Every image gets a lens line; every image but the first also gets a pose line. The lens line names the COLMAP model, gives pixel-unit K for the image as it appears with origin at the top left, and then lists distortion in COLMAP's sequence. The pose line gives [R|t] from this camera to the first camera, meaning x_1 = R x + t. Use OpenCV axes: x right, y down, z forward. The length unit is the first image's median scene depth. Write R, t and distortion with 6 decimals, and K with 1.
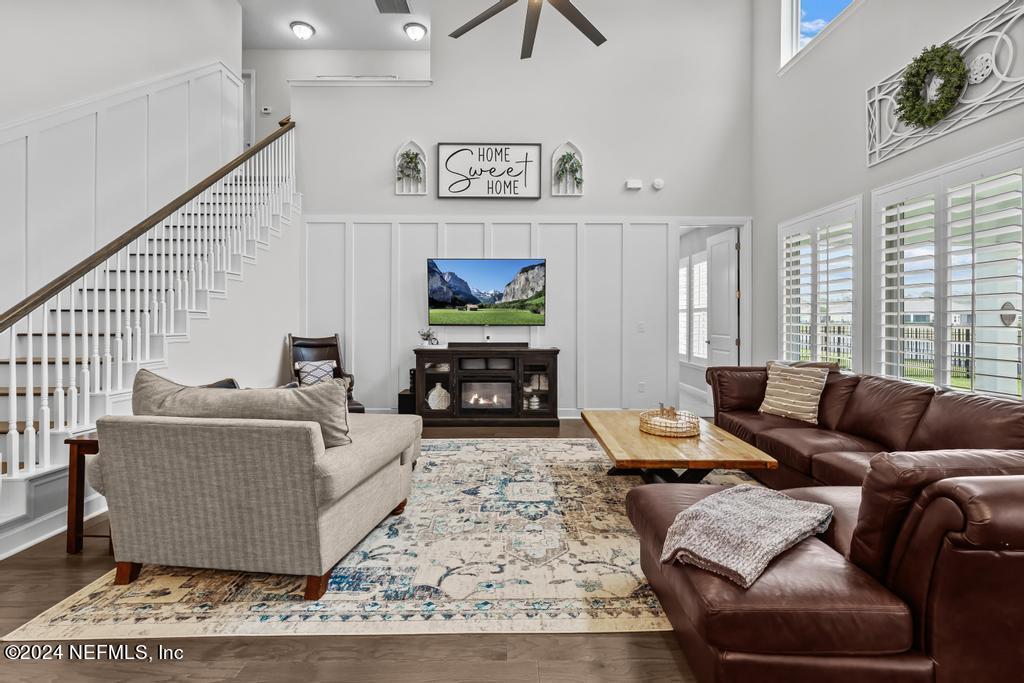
lens RADIAL K [[470.0, 0, 514.9], [0, 470.0, 317.4], [0, 0, 1]] dist [0.004951, 0.000081]
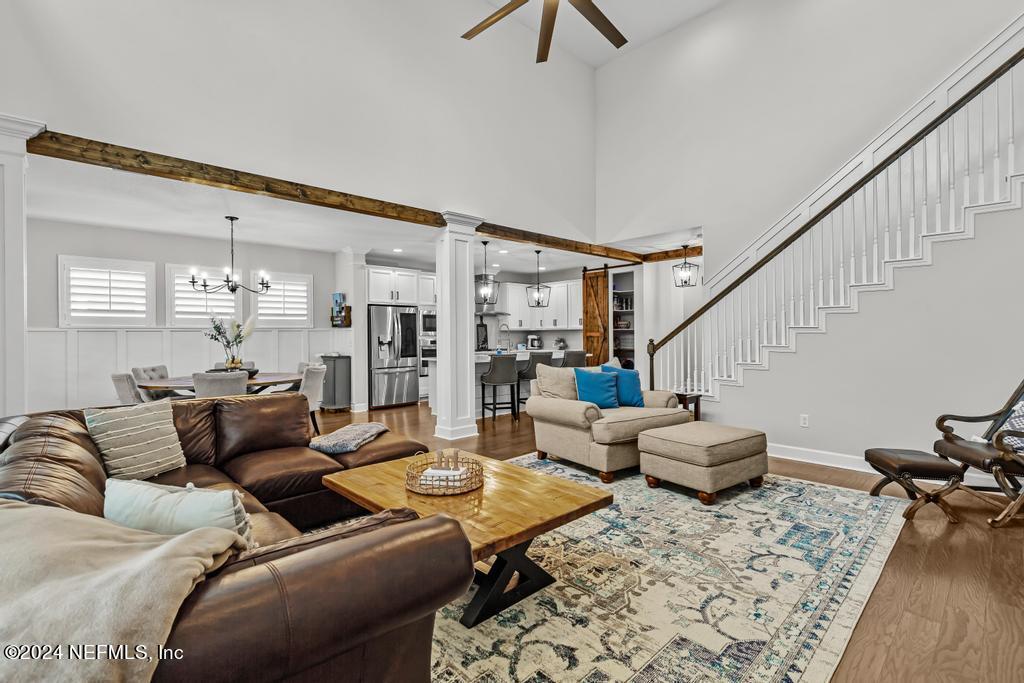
lens RADIAL K [[471.5, 0, 515.2], [0, 471.5, 334.6], [0, 0, 1]] dist [0.005589, 0.000099]
pose [[-0.728577, 0.004548, -0.684949, 0.436986], [0.008702, 0.999959, -0.002616, 0.001686], [0.684909, -0.007867, -0.728586, 0.934066]]
